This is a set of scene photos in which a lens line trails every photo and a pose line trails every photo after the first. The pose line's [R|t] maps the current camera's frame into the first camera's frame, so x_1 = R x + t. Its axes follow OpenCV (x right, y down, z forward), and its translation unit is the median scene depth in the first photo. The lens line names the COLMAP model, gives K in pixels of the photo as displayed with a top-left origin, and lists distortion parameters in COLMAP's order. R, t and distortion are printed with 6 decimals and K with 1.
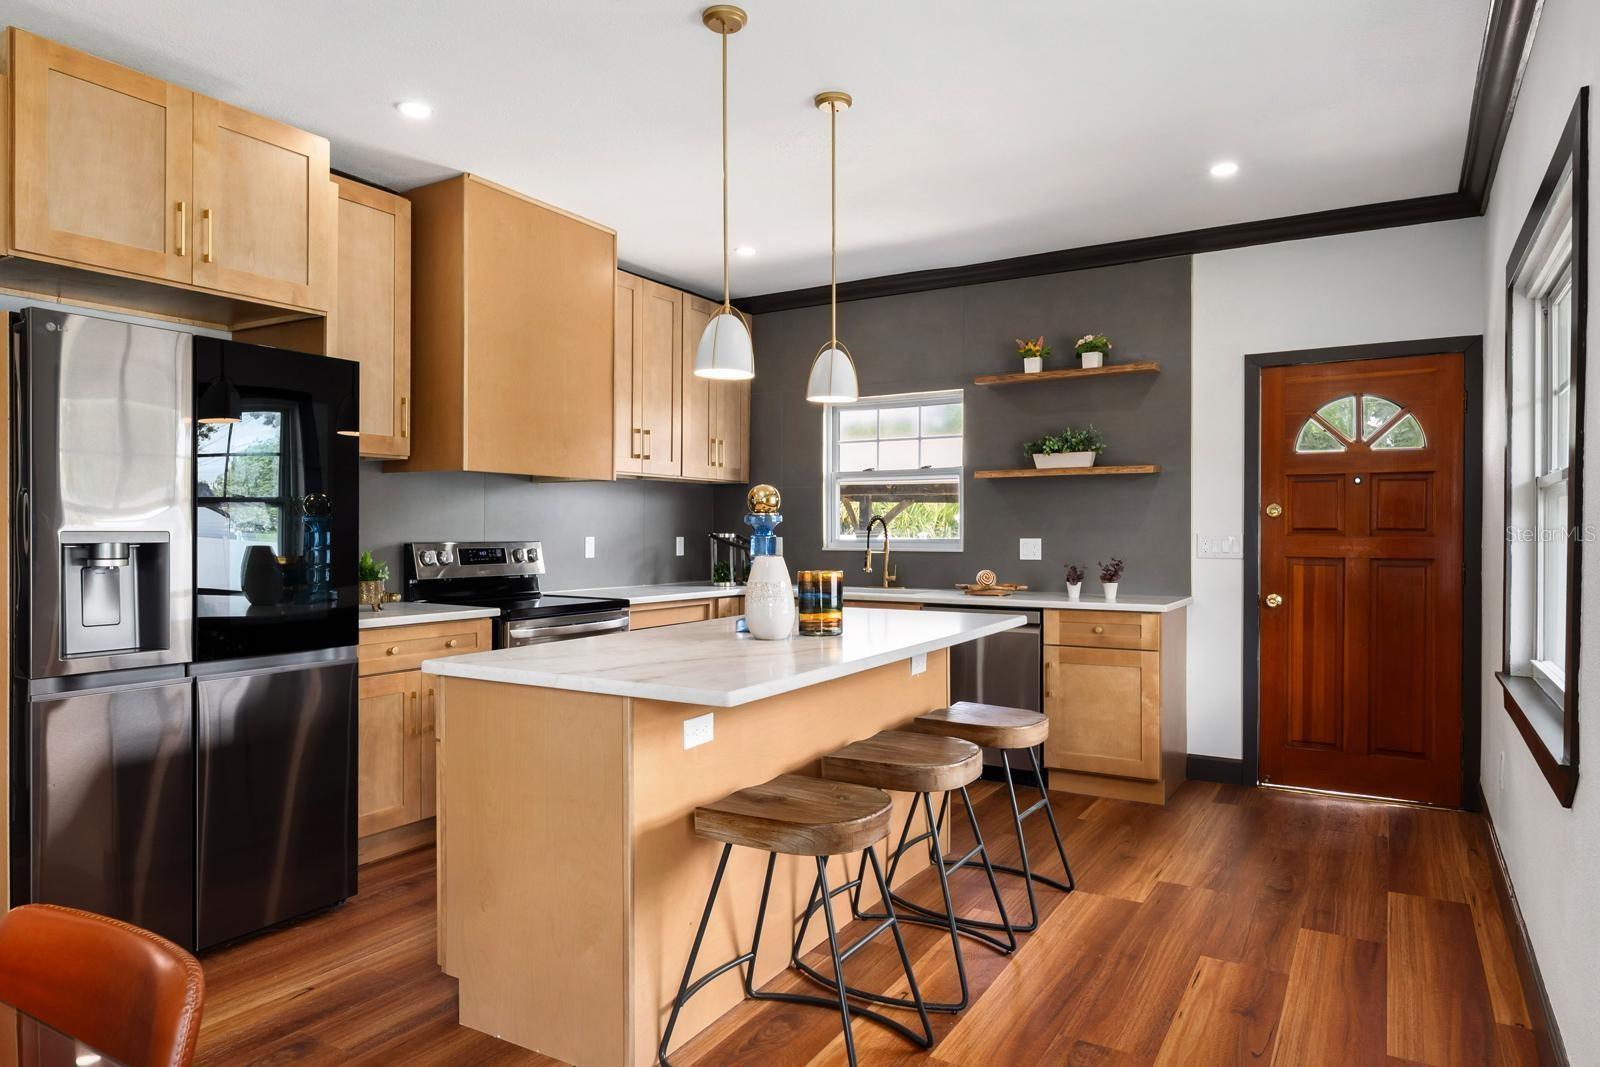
lens RADIAL K [[974.8, 0, 800.5], [0, 974.8, 533.6], [0, 0, 1]] dist [0.002347, 0.000635]
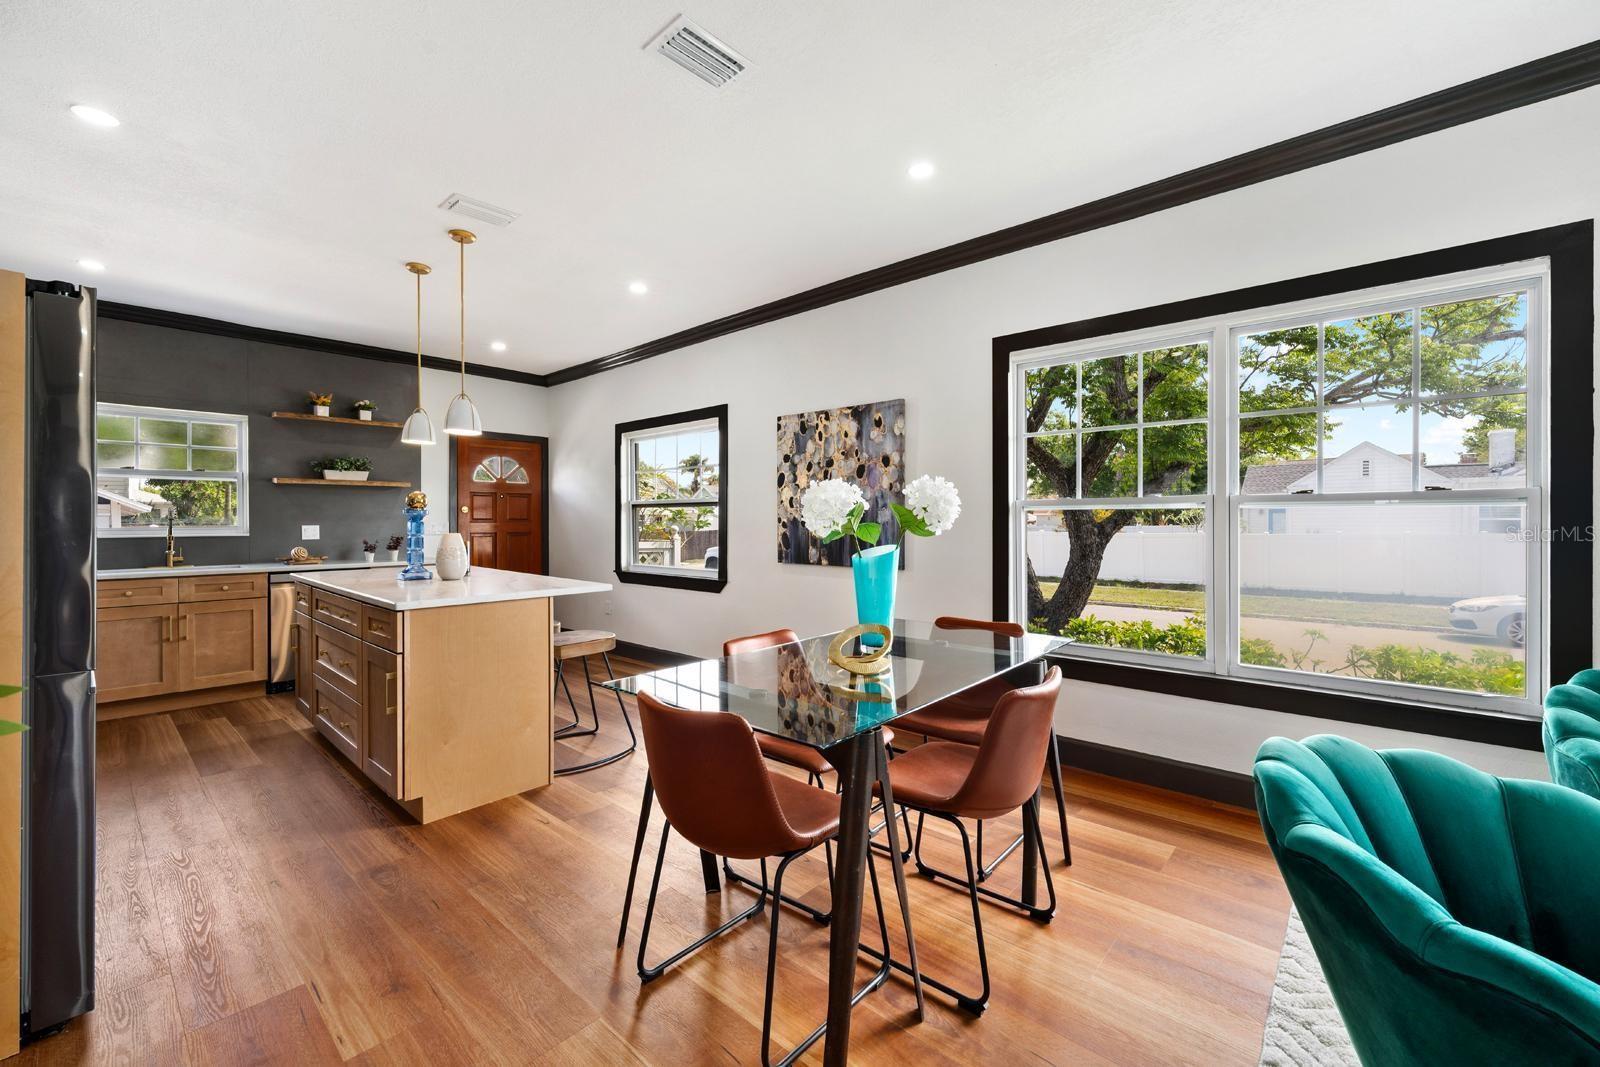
lens RADIAL K [[644.9, 0, 795.6], [0, 644.9, 524.1], [0, 0, 1]] dist [-0.000948, -0.000119]
pose [[0.193896, -0.007934, 0.980990, -0.647907], [0.006360, 0.999956, 0.006830, 0.001301], [-0.981002, 0.004914, 0.193938, 0.089305]]
